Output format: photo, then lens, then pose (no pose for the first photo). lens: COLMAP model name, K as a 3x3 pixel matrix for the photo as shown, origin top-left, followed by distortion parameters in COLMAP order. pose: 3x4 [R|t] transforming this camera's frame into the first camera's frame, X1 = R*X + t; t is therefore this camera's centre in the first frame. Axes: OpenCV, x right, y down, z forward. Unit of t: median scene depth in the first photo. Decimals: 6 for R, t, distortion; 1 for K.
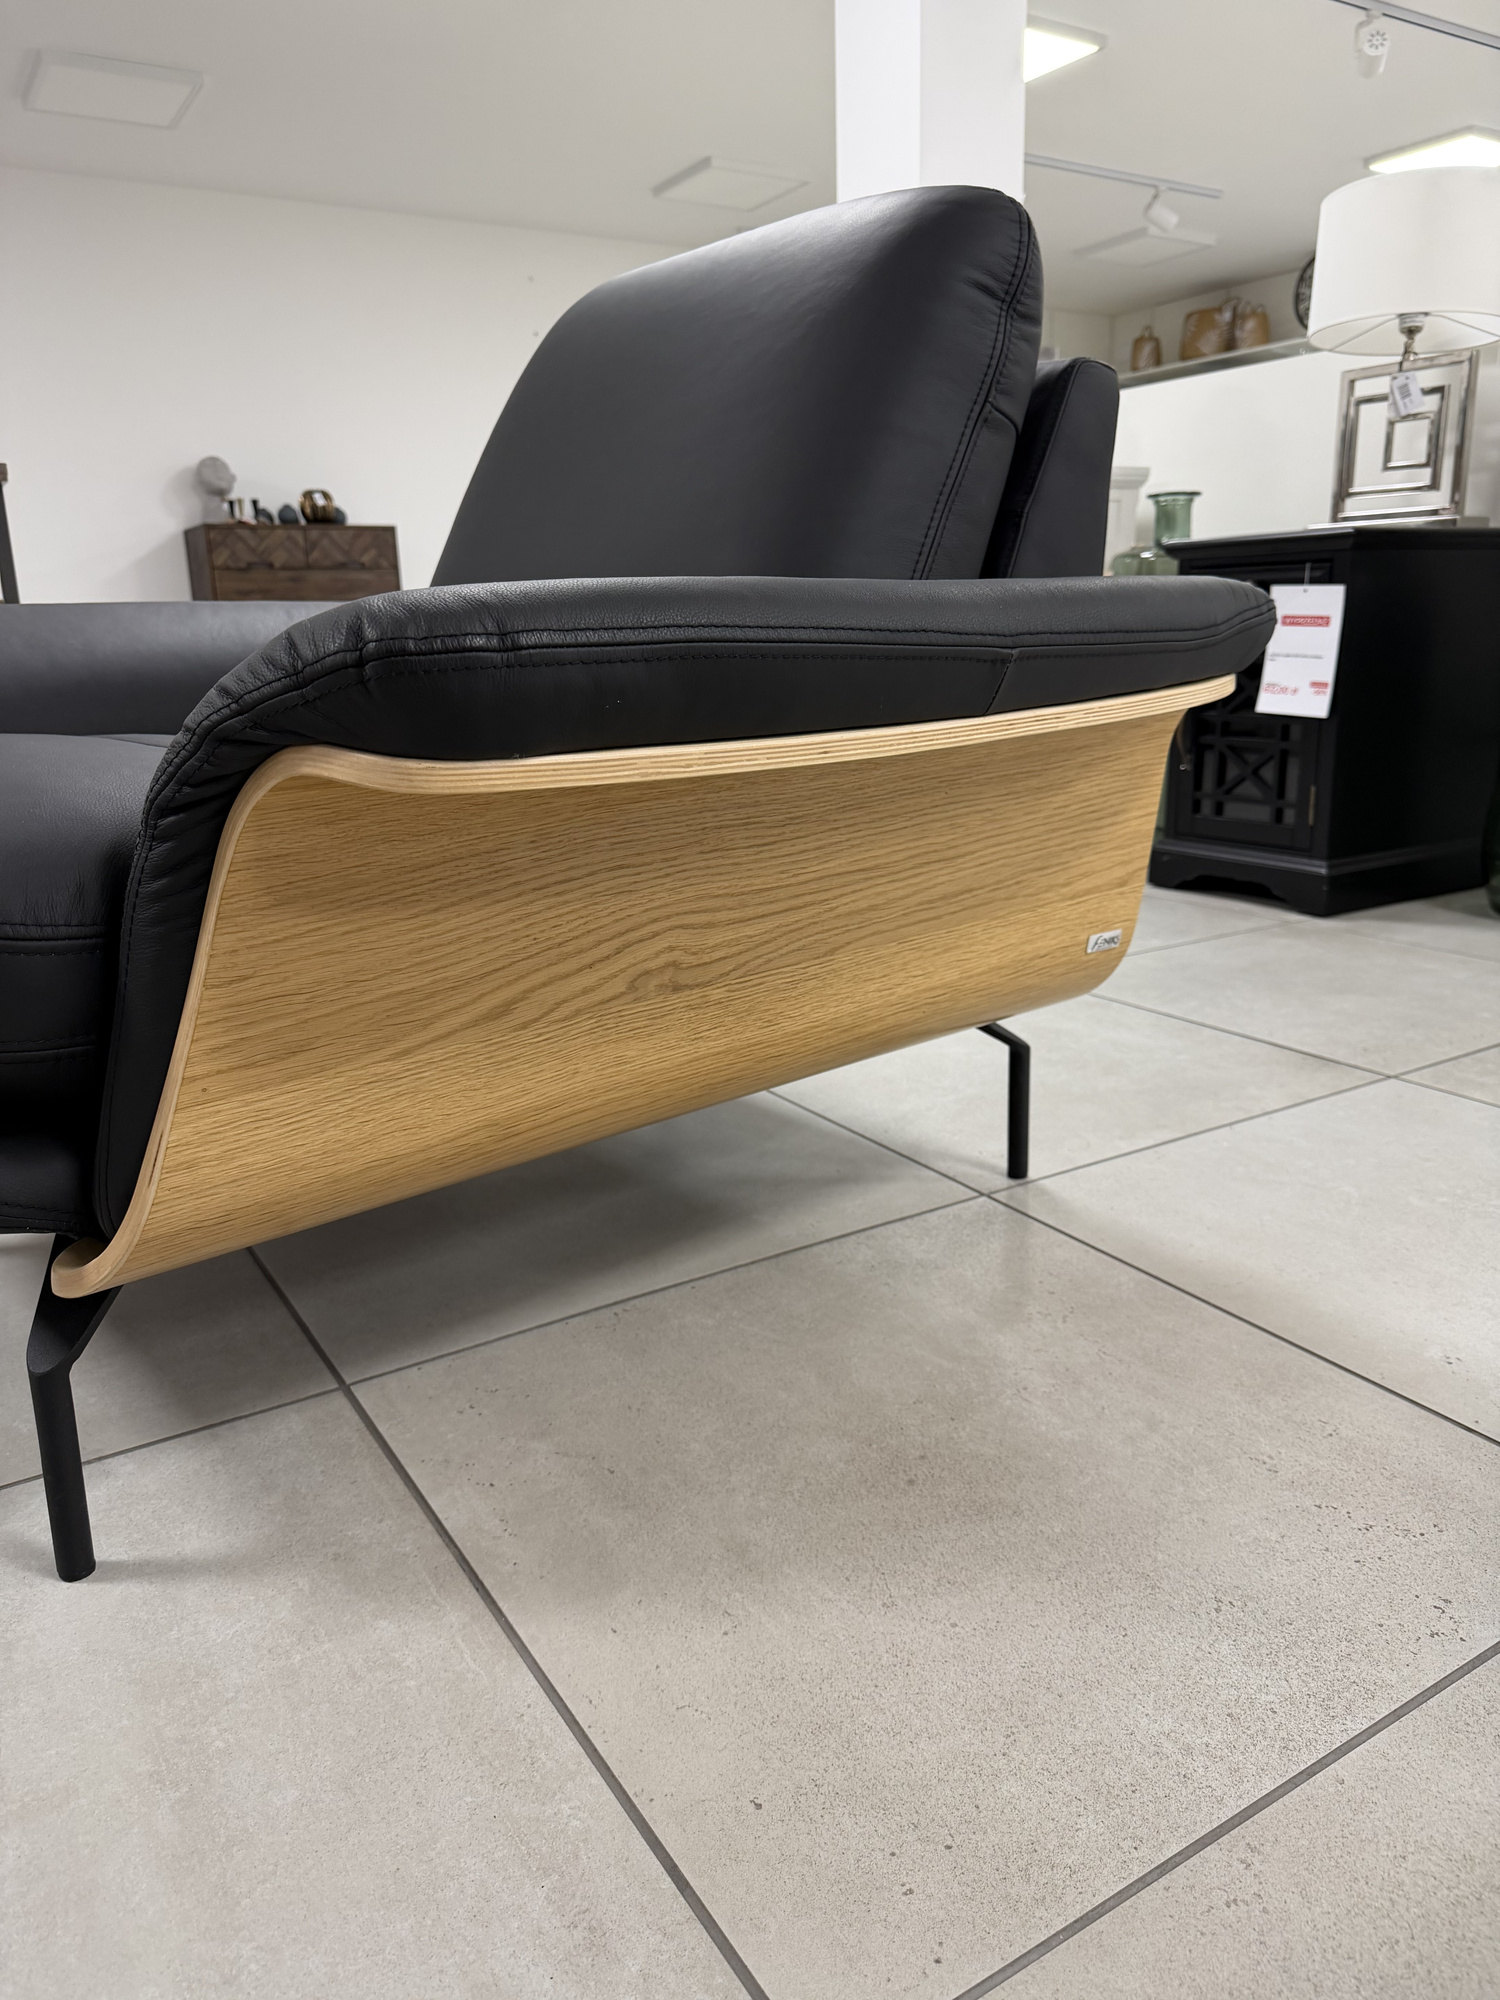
lens RADIAL K [[1431.3, 0, 736.7], [0, 1431.3, 963.4], [0, 0, 1]] dist [0.051789, -0.086271]
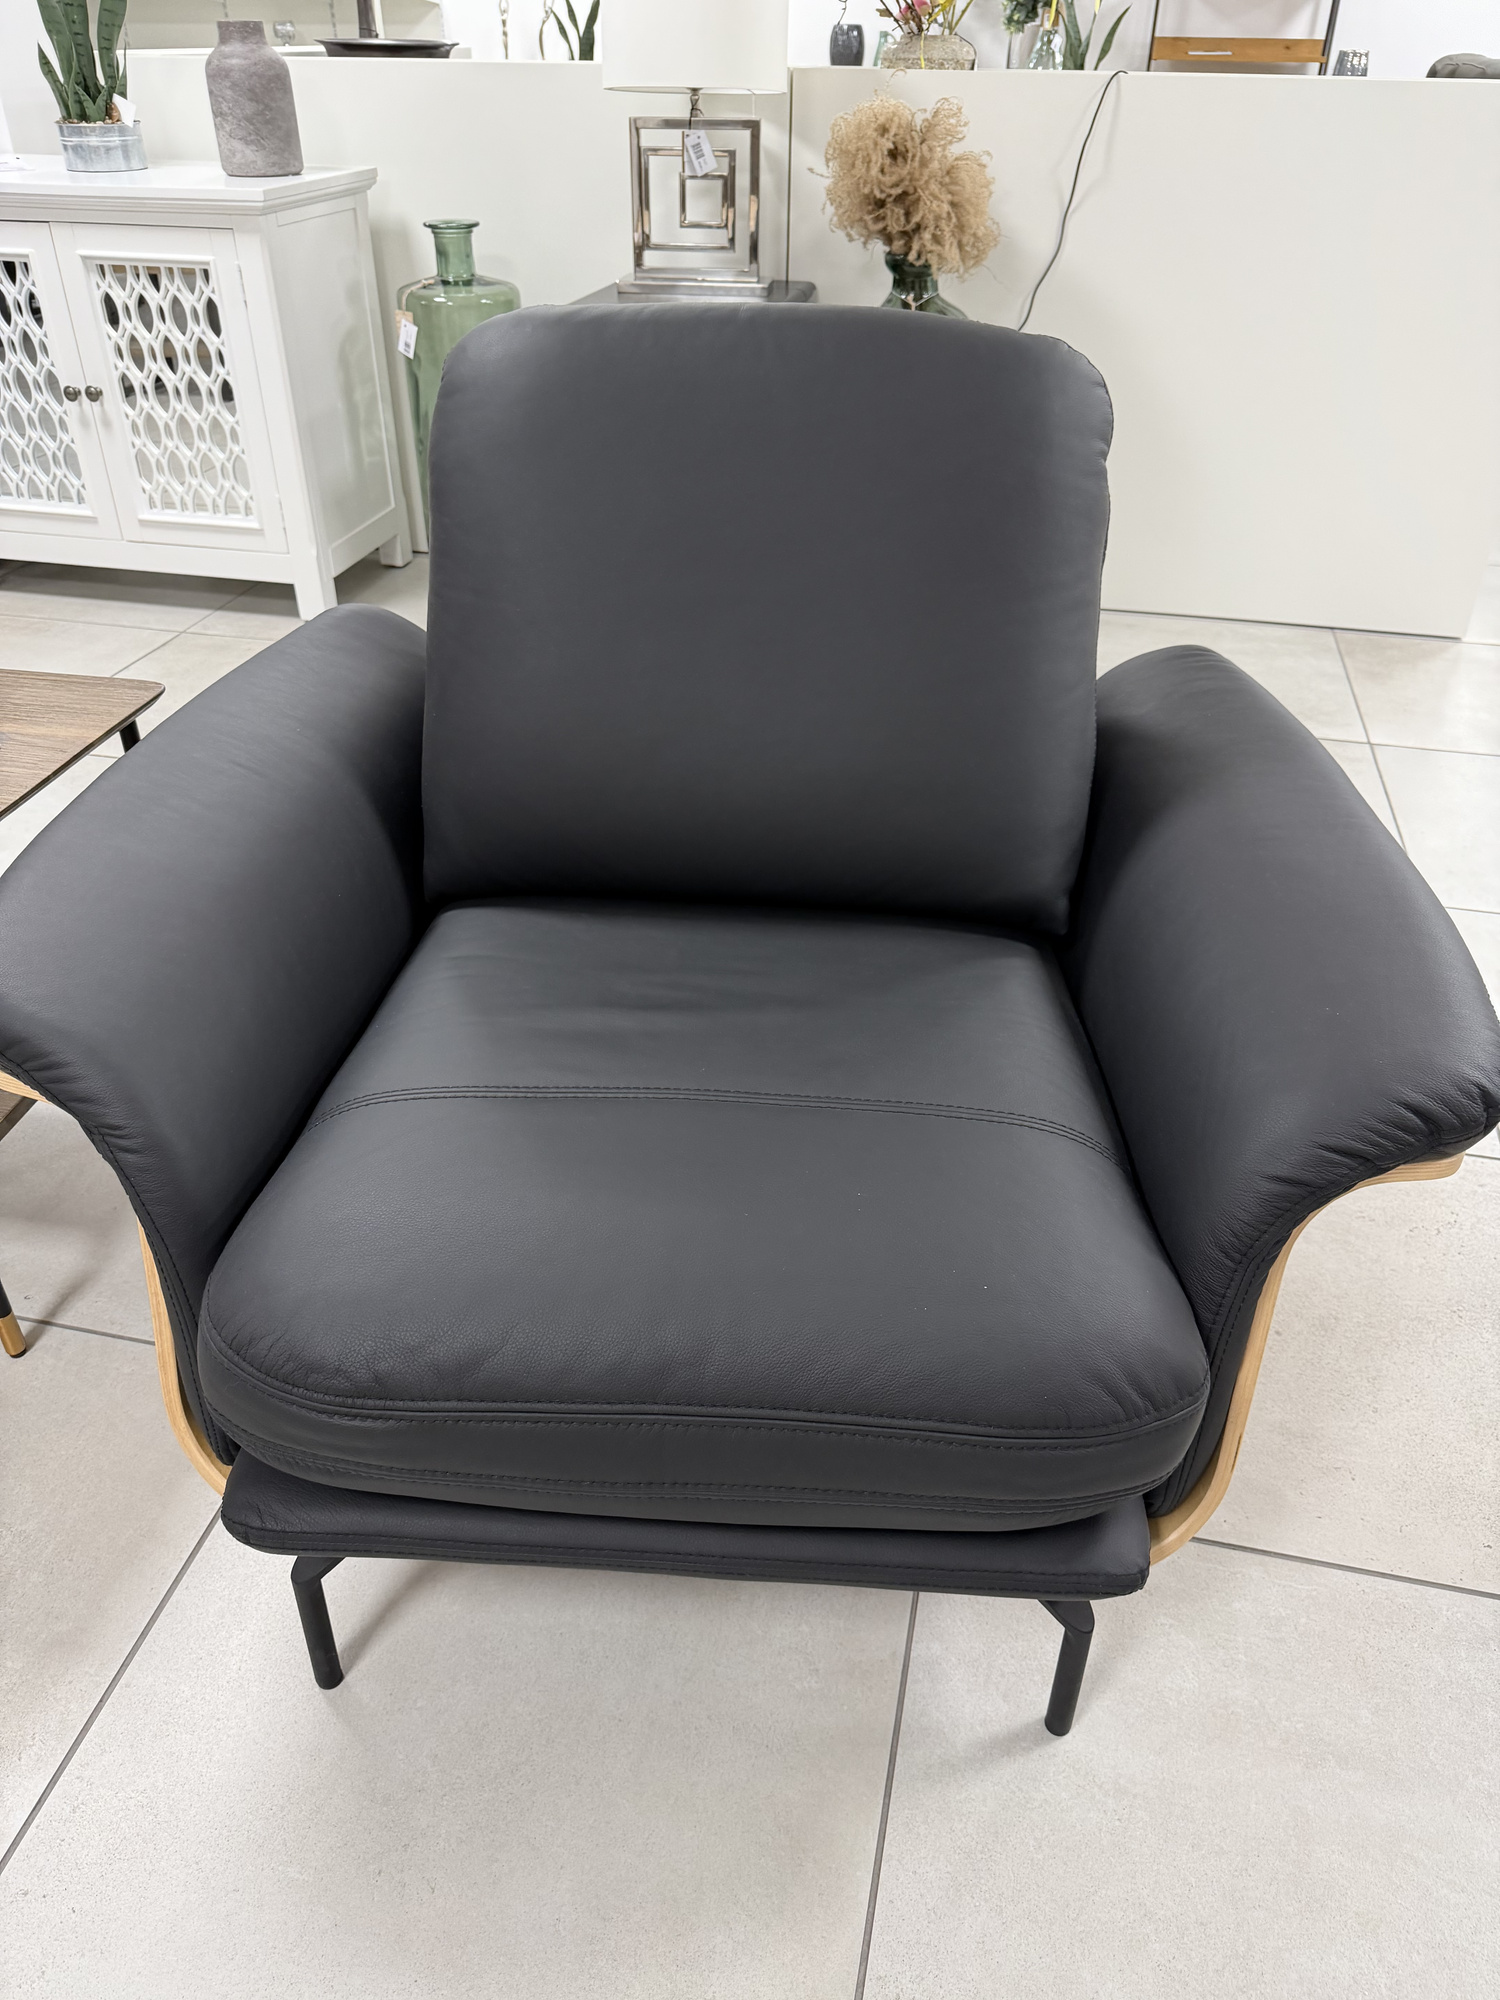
lens RADIAL K [[1422.6, 0, 747.9], [0, 1422.6, 1012.8], [0, 0, 1]] dist [-0.000708, -0.009700]
pose [[0.690668, -0.385200, 0.612045, -0.864423], [0.143752, 0.902573, 0.405830, -0.533345], [-0.708741, -0.192311, 0.678751, 0.316238]]
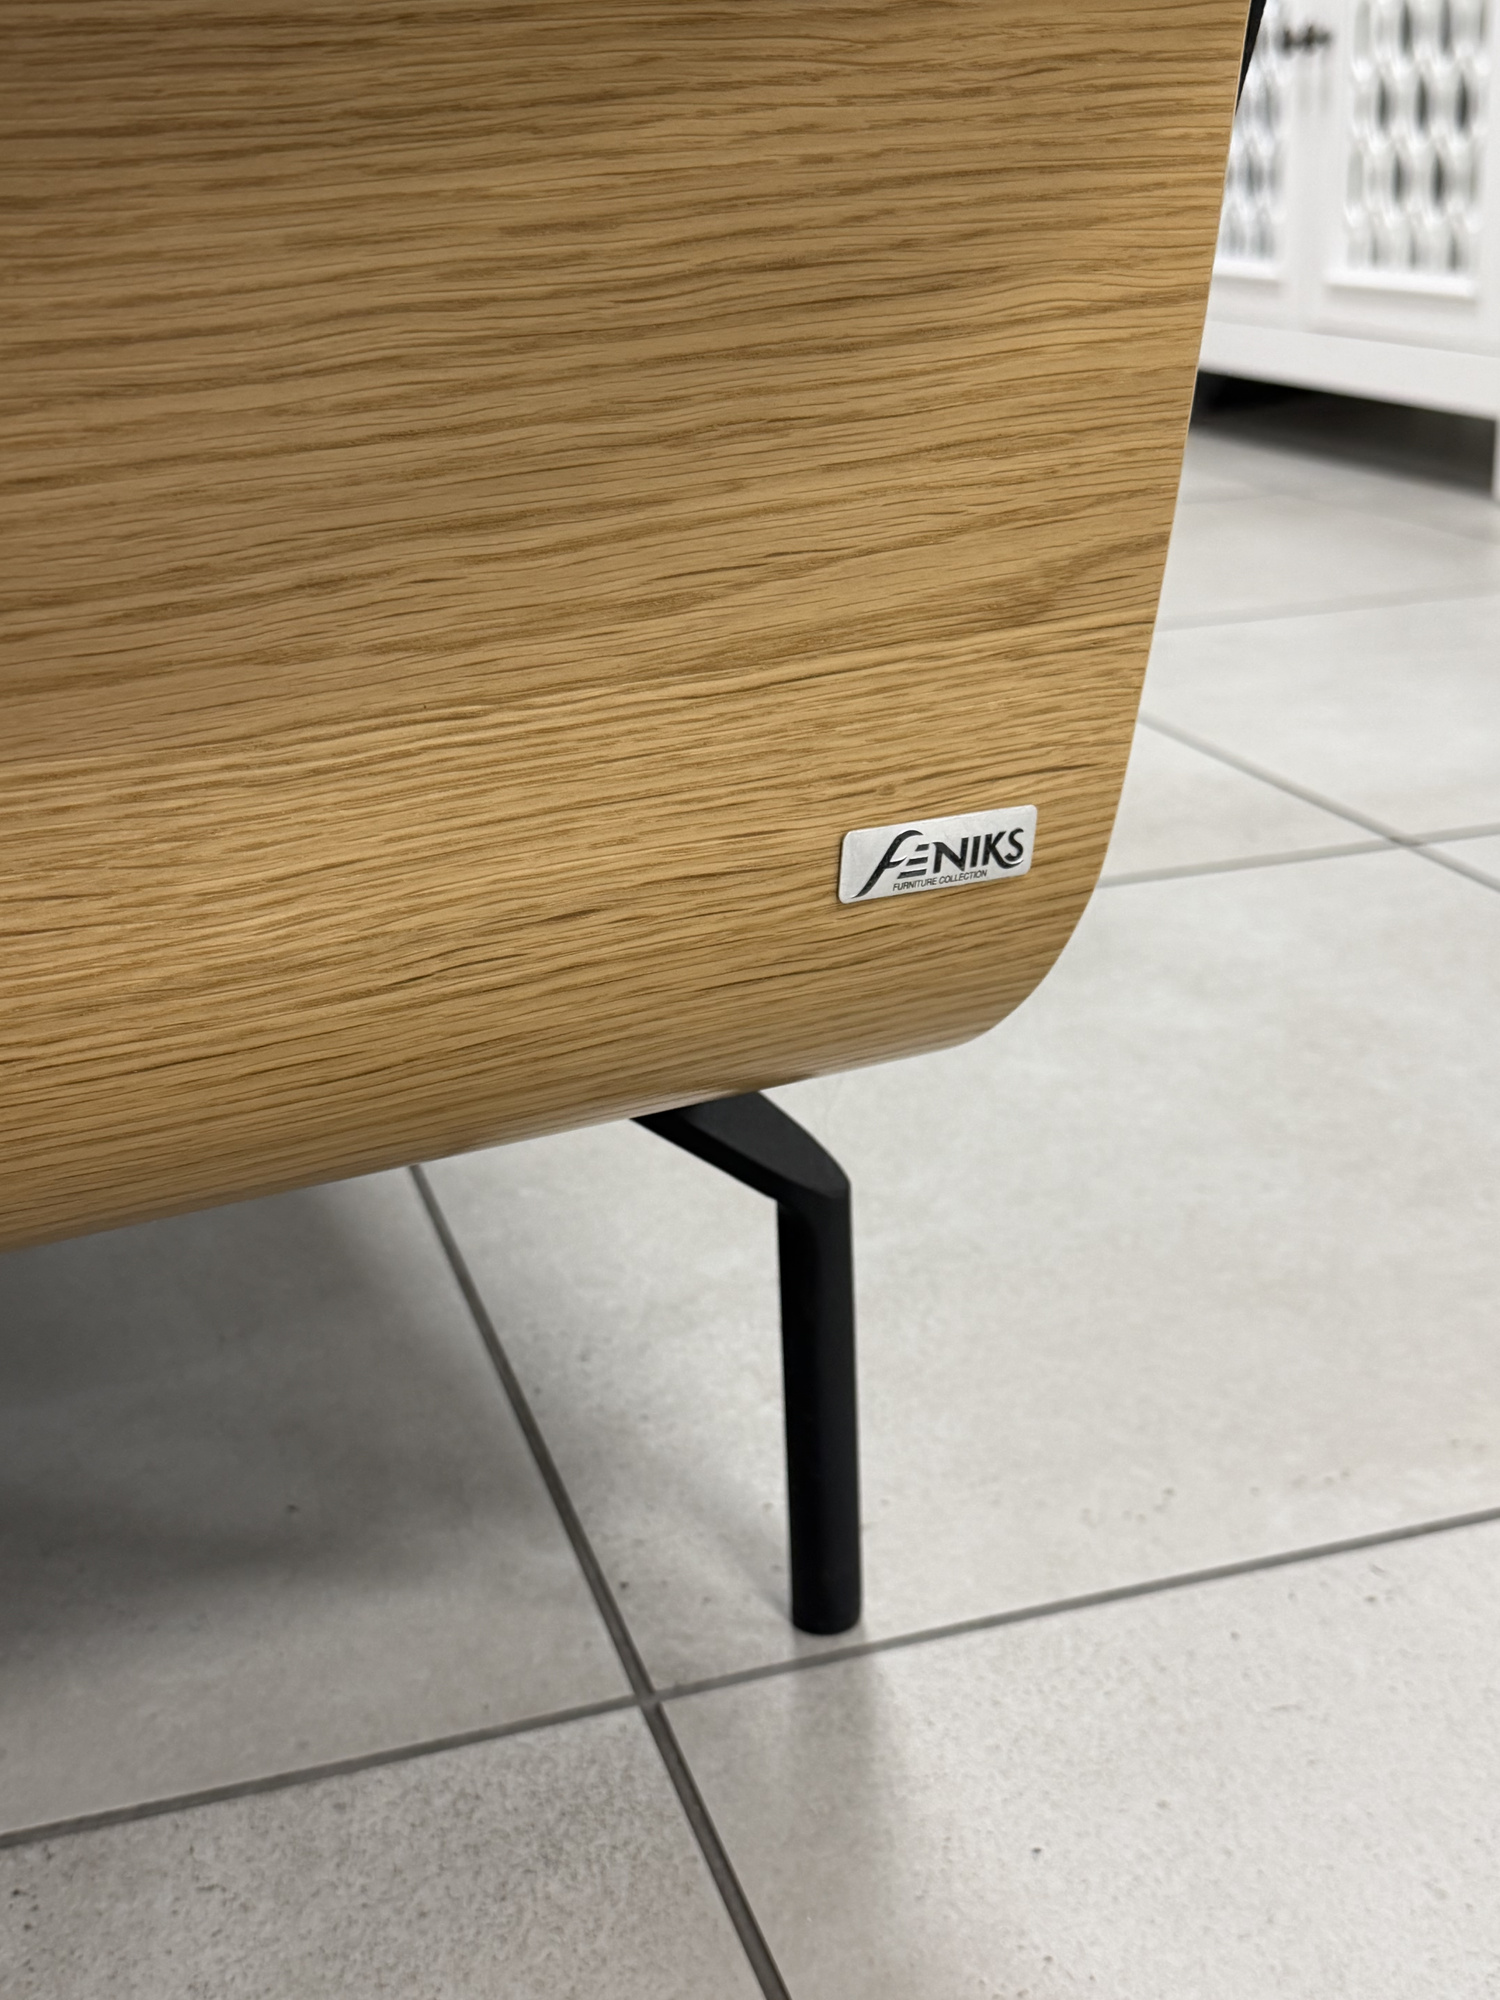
lens RADIAL K [[2360.0, 0, 750.0], [0, 2360.0, 1000.0], [0, 0, 1]] dist [0.084859, -0.017008]
pose [[0.971100, 0.072140, -0.227510, 0.327246], [-0.045156, 0.991544, 0.121659, -0.038909], [0.234362, -0.107869, 0.966146, 0.632711]]
